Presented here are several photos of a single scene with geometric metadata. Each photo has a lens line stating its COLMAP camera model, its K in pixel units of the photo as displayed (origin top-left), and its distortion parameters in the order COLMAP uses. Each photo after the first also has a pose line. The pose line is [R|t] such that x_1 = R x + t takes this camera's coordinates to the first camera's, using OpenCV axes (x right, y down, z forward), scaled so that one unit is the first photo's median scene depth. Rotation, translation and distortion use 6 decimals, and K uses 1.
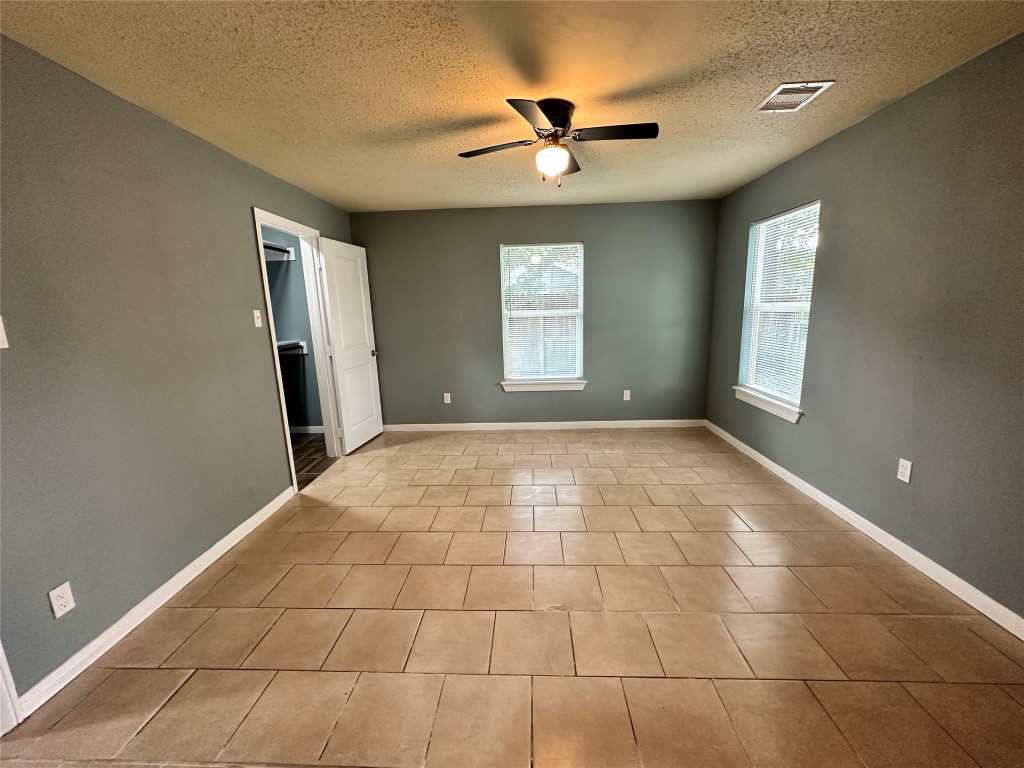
lens RADIAL K [[408.8, 0, 512.6], [0, 408.8, 384.0], [0, 0, 1]] dist [0.001618, 0.000070]
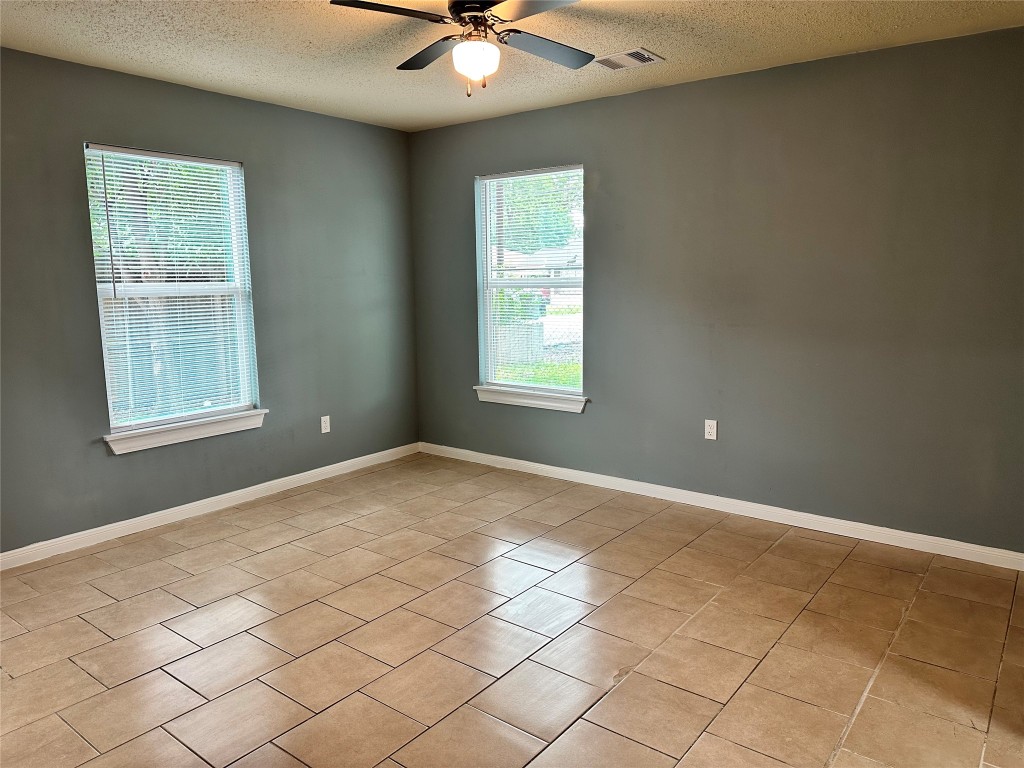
lens RADIAL K [[720.0, 0, 511.2], [0, 720.0, 383.6], [0, 0, 1]] dist [0.038366, -0.009637]
pose [[0.575160, -0.100249, 0.811875, -0.480626], [0.146815, 0.988998, 0.018110, -0.012072], [-0.804759, 0.108779, 0.583550, 0.158534]]
